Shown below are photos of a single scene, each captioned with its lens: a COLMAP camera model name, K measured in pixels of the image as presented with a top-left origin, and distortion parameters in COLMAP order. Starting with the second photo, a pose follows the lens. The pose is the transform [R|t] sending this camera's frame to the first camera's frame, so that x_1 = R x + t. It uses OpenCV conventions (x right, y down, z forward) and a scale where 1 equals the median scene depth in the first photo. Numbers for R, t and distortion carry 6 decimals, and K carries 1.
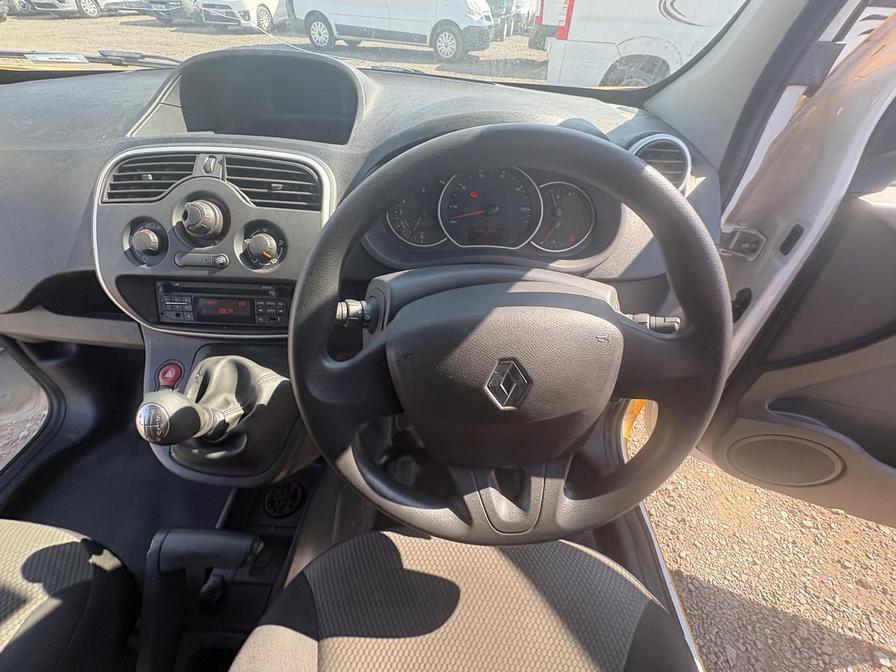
lens RADIAL K [[355.9, 0, 445.2], [0, 355.9, 333.7], [0, 0, 1]] dist [0.004259, -0.001455]
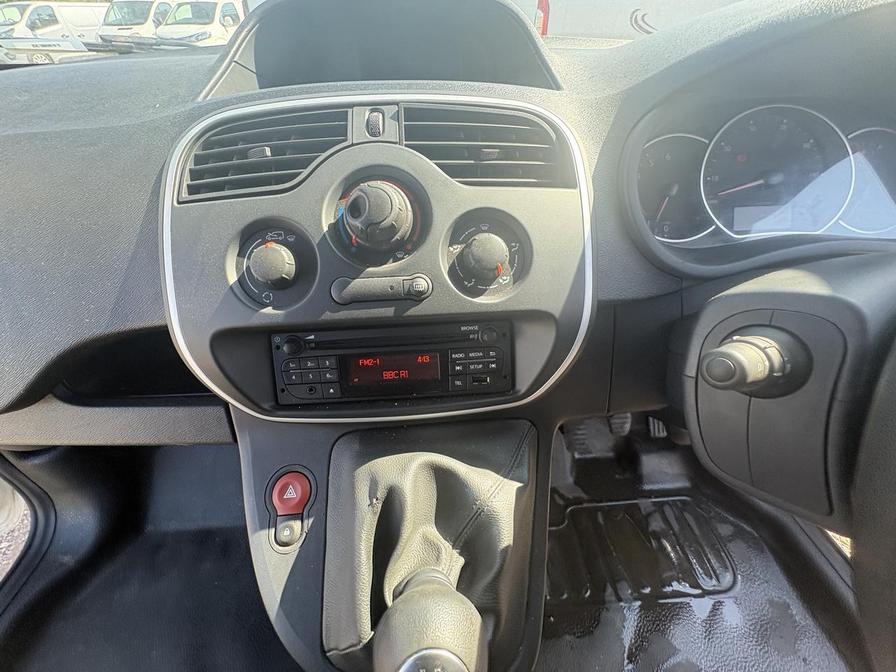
lens RADIAL K [[355.9, 0, 443.1], [0, 355.9, 328.4], [0, 0, 1]] dist [0.004259, -0.001455]
pose [[0.993996, -0.092767, 0.058021, -0.602055], [0.096689, 0.992926, -0.068908, -0.096303], [-0.051219, 0.074105, 0.995934, 0.442071]]
